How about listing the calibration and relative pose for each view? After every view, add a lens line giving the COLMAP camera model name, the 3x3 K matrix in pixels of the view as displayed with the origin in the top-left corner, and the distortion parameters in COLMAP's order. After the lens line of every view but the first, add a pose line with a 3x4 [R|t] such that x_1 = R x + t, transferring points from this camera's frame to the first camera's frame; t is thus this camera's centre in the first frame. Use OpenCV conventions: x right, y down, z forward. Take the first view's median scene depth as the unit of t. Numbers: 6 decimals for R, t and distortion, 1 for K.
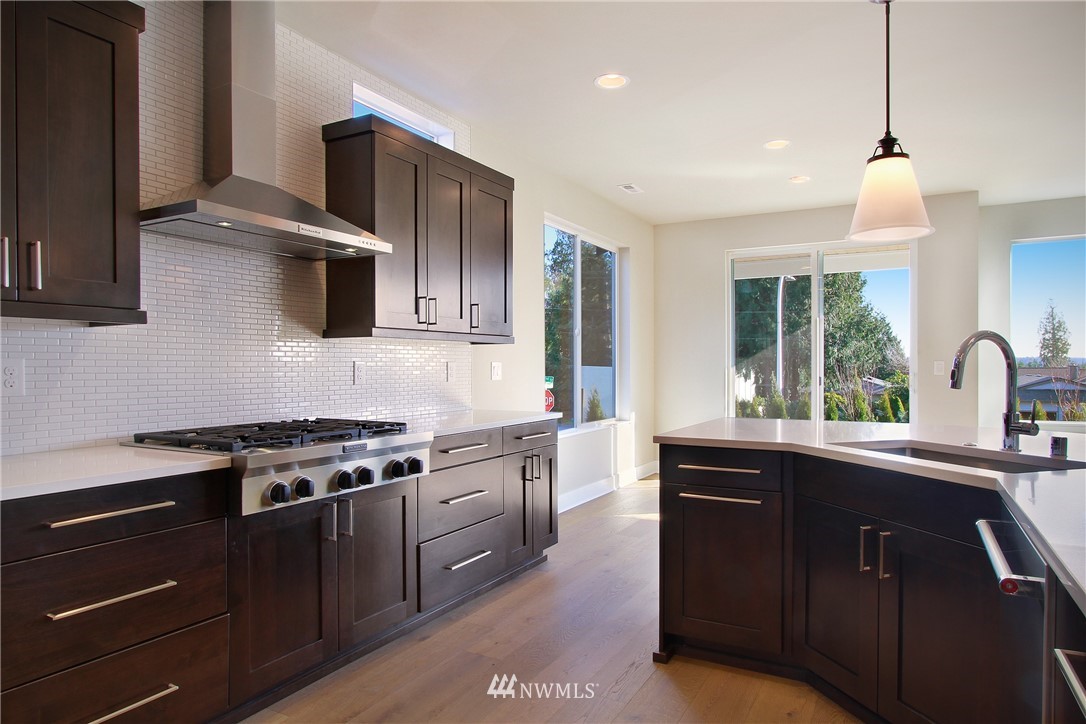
lens RADIAL K [[659.6, 0, 548.7], [0, 659.6, 370.2], [0, 0, 1]] dist [-0.016629, 0.000343]
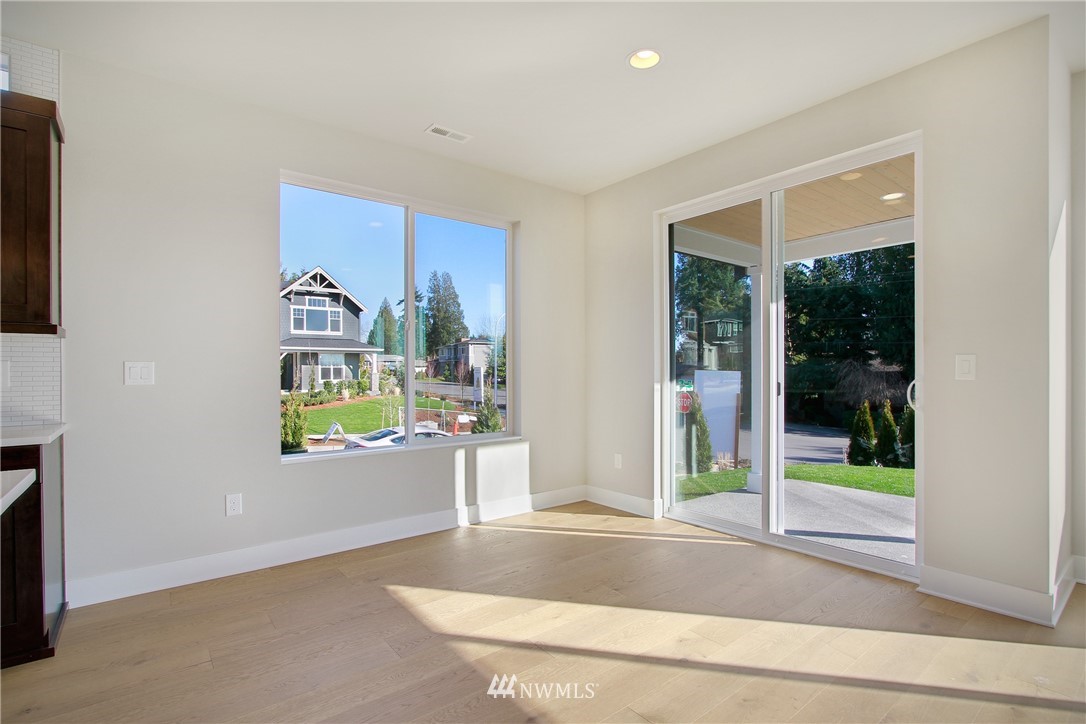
lens RADIAL K [[528.4, 0, 549.4], [0, 528.4, 366.9], [0, 0, 1]] dist [-0.013503, 0.001091]
pose [[0.923846, -0.005482, -0.382724, 0.867594], [-0.000279, 0.999888, -0.014994, 0.004195], [0.382763, 0.013959, 0.923741, 0.905002]]
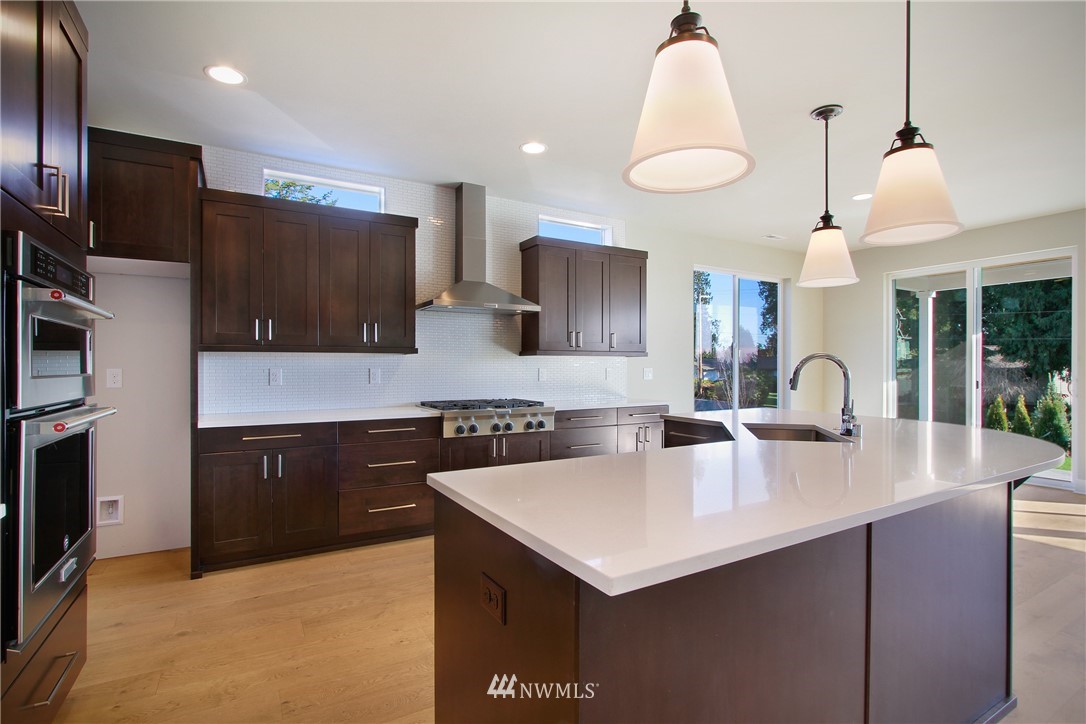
lens RADIAL K [[528.4, 0, 558.6], [0, 528.4, 365.1], [0, 0, 1]] dist [-0.013503, 0.001091]
pose [[0.865063, 0.001016, -0.501662, 0.534537], [-0.005180, 0.999963, -0.006907, -0.013444], [0.501636, 0.008574, 0.865036, -0.260997]]
